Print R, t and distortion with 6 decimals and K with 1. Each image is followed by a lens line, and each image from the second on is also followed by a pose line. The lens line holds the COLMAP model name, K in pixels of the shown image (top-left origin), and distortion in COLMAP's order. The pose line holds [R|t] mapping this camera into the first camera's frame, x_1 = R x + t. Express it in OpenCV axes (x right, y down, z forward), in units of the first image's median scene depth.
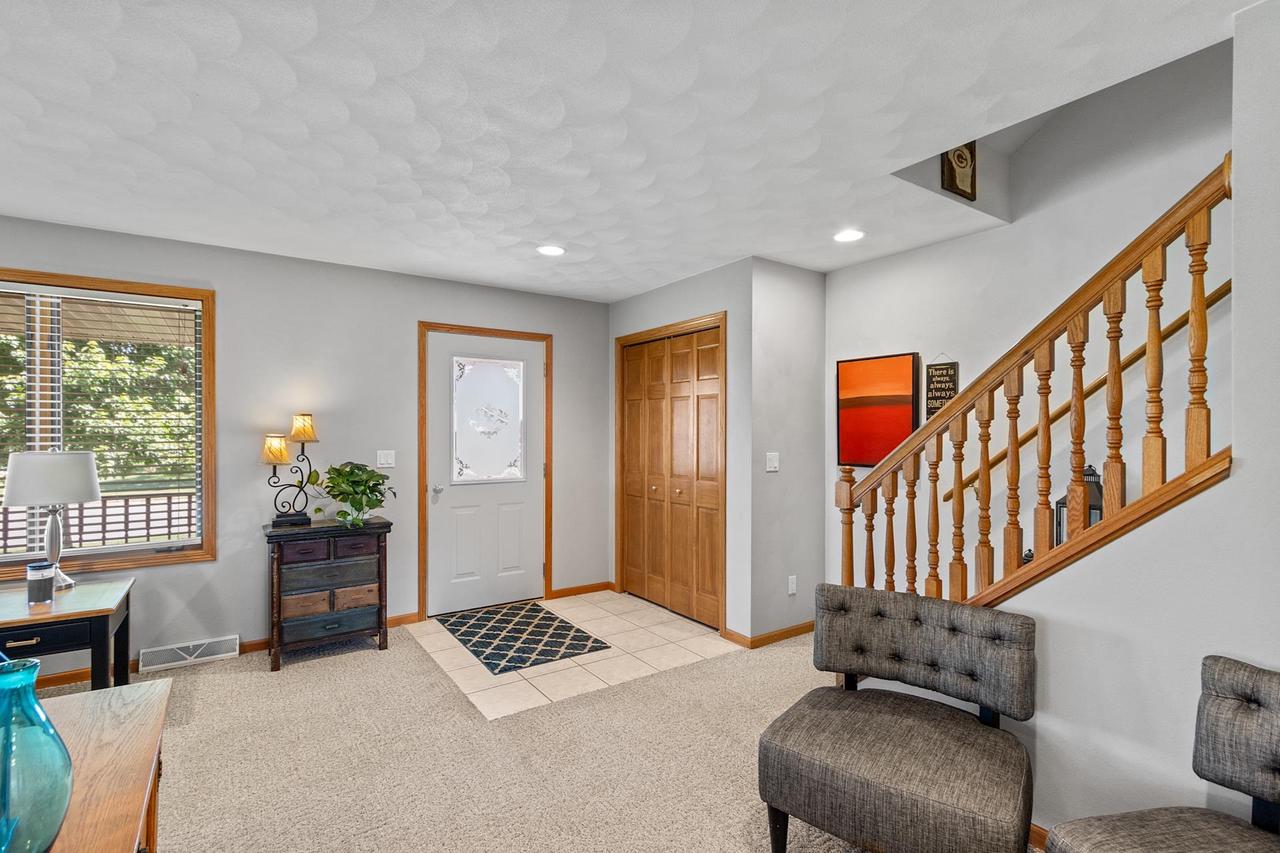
lens RADIAL K [[597.0, 0, 618.3], [0, 597.0, 430.1], [0, 0, 1]] dist [0.001325, 0.000291]
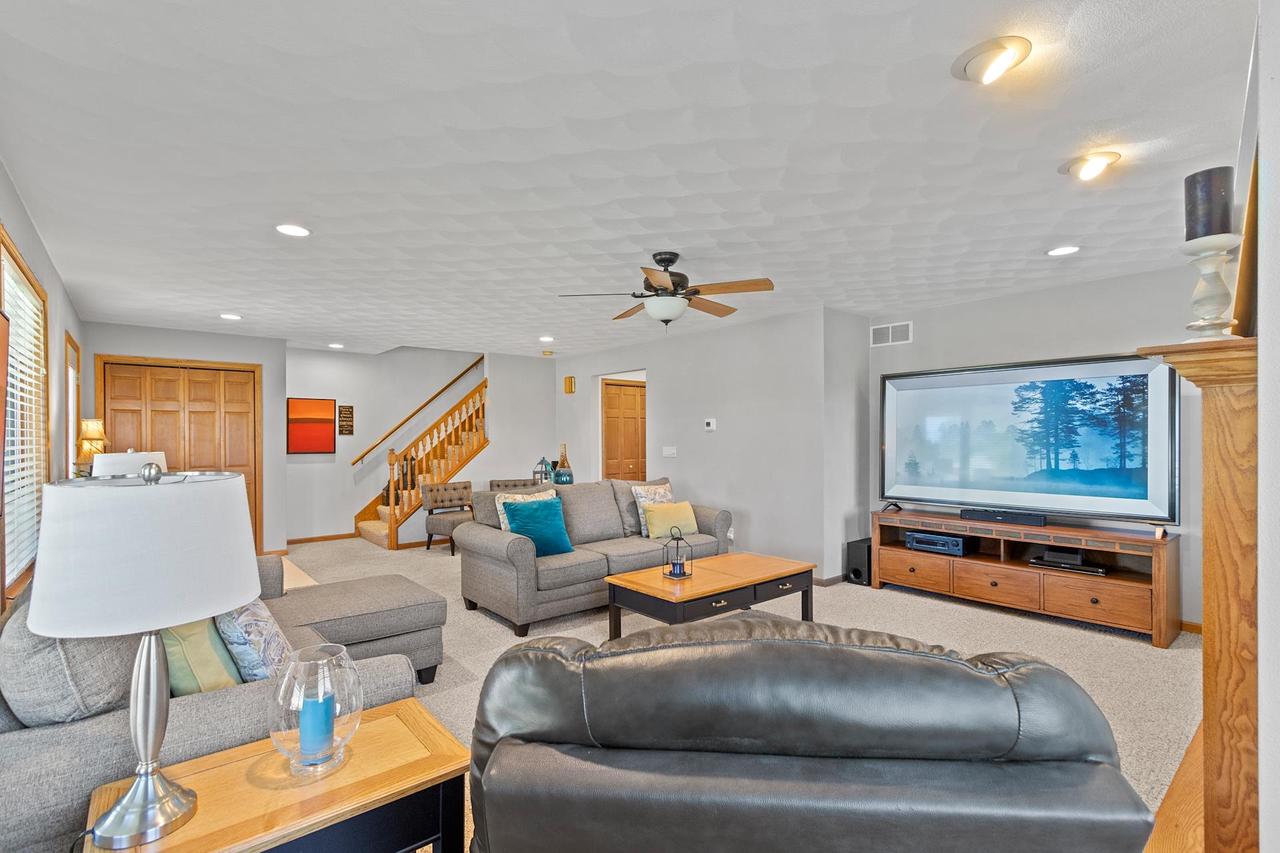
lens RADIAL K [[597.6, 0, 635.1], [0, 597.6, 449.8], [0, 0, 1]] dist [0.002116, 0.000088]
pose [[-0.121193, -0.021171, 0.992403, -1.731605], [0.000517, 0.999771, 0.021391, 0.007595], [-0.992629, 0.003105, -0.121154, 0.168094]]
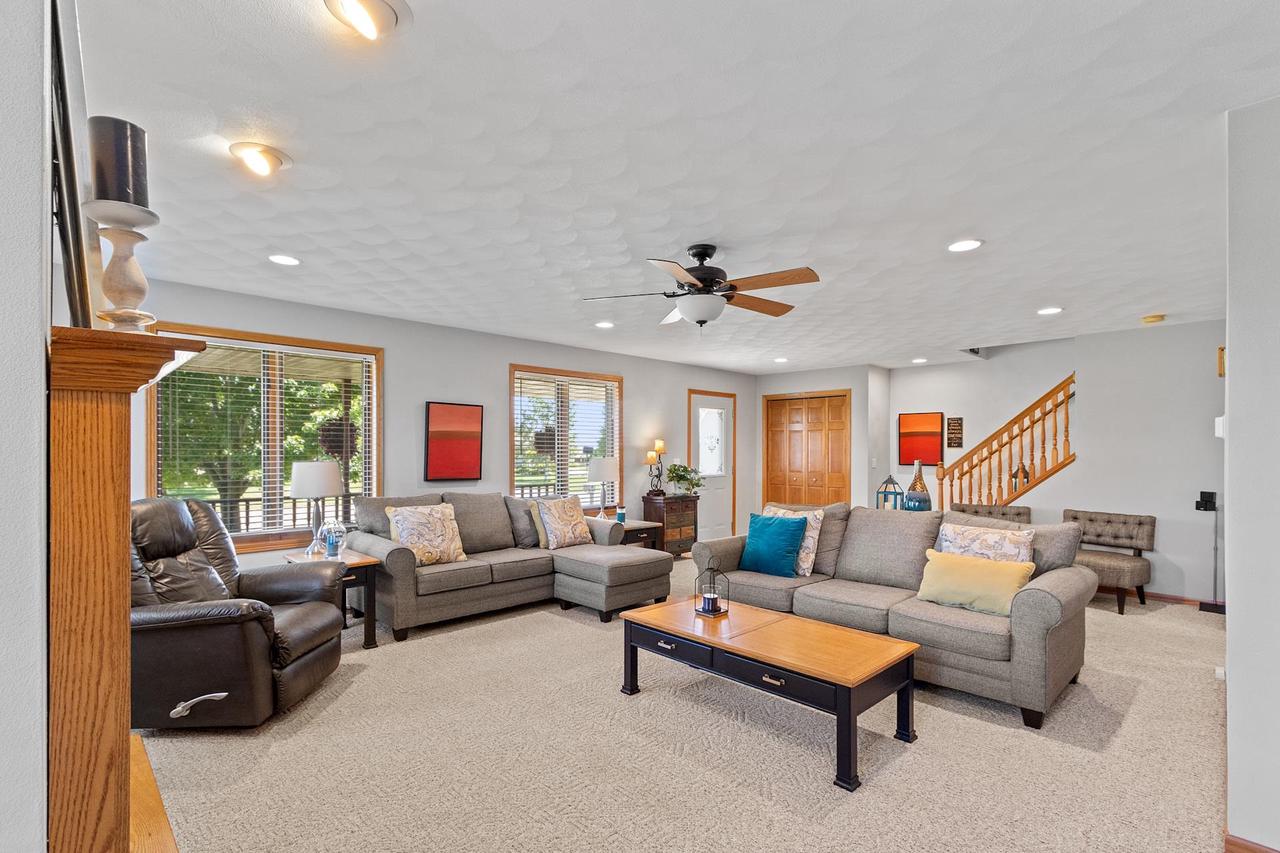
lens RADIAL K [[599.1, 0, 613.4], [0, 599.1, 442.3], [0, 0, 1]] dist [0.003465, 0.000979]
pose [[0.984642, 0.002435, 0.174571, -1.017381], [-0.000908, 0.999961, -0.008828, 0.000386], [-0.174586, 0.008534, 0.984605, -0.901144]]
